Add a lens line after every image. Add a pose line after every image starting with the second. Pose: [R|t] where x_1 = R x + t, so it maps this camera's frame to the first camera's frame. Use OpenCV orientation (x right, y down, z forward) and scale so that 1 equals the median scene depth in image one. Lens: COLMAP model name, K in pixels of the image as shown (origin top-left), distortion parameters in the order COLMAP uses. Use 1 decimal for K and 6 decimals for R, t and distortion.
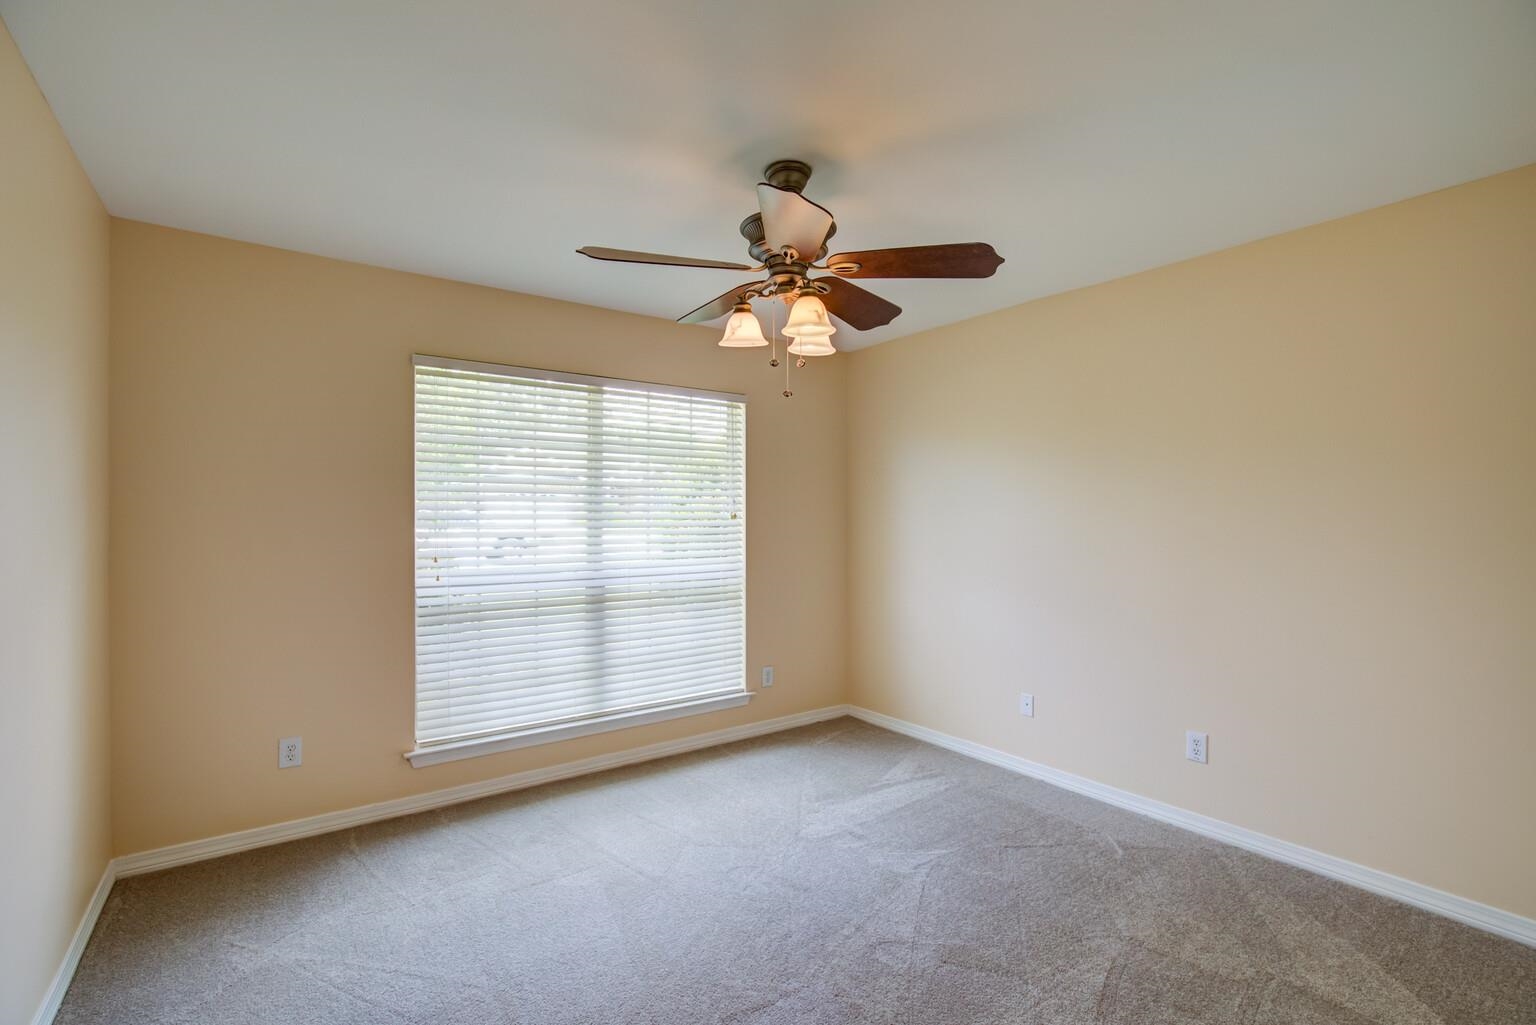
lens RADIAL K [[712.5, 0, 769.5], [0, 712.5, 507.2], [0, 0, 1]] dist [-0.015241, 0.002836]
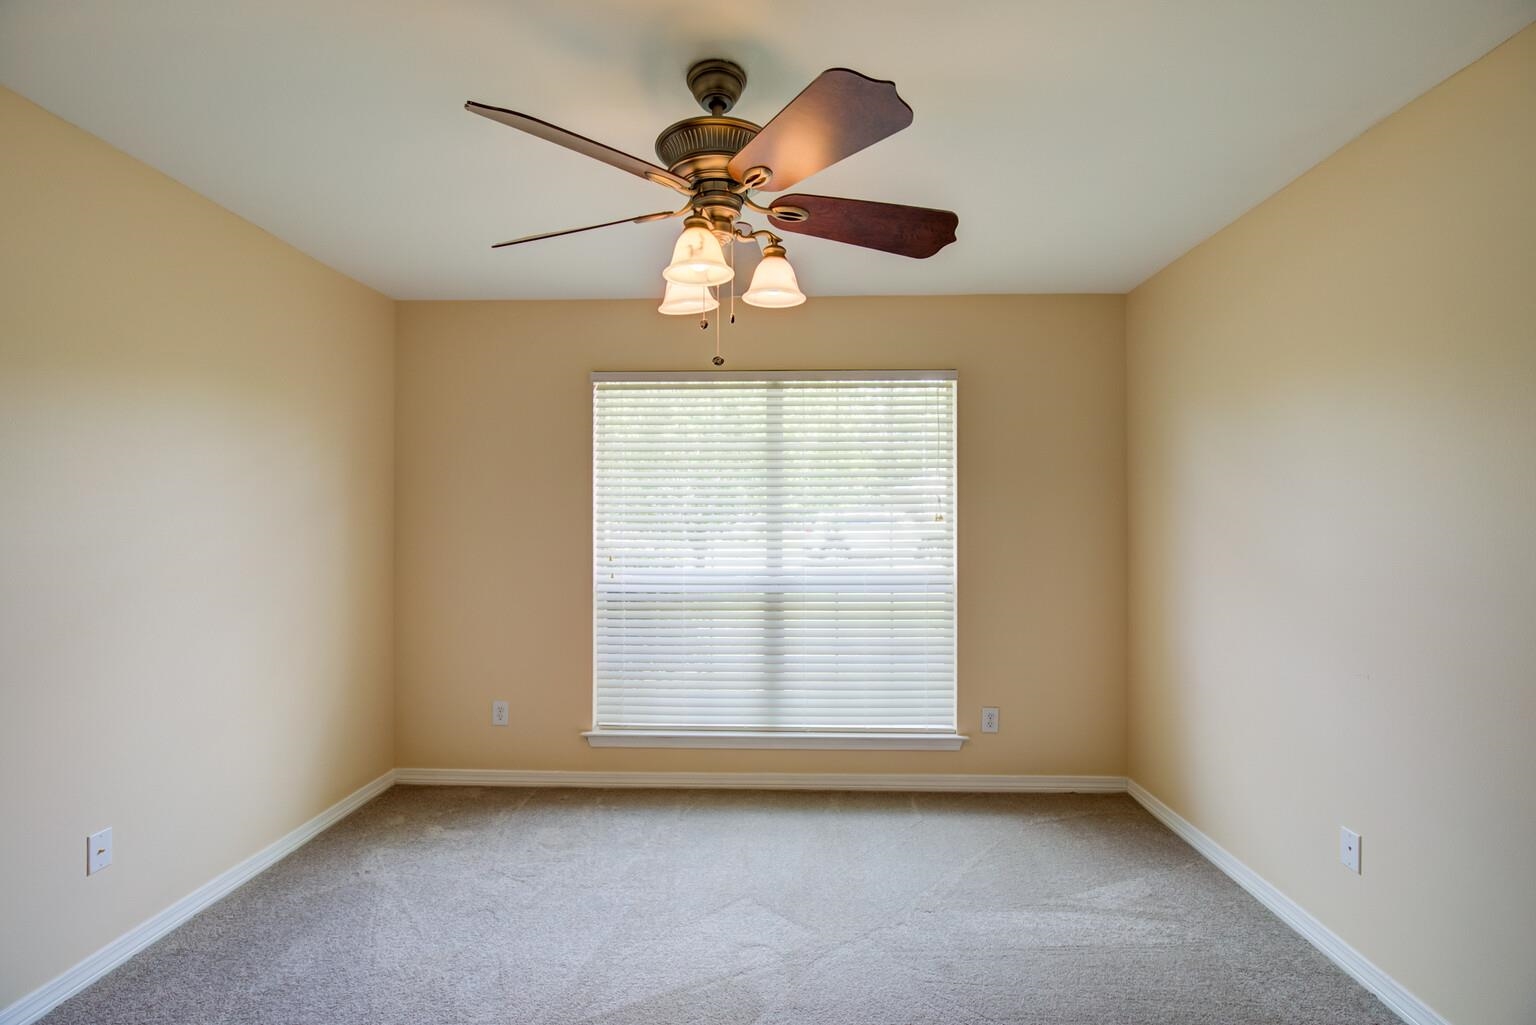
lens RADIAL K [[712.5, 0, 815.5], [0, 712.5, 501.3], [0, 0, 1]] dist [-0.015241, 0.002836]
pose [[0.783359, -0.014155, -0.621408, 0.403922], [0.007452, 0.999883, -0.013381, 0.003394], [0.621524, 0.005852, 0.783373, 0.302793]]
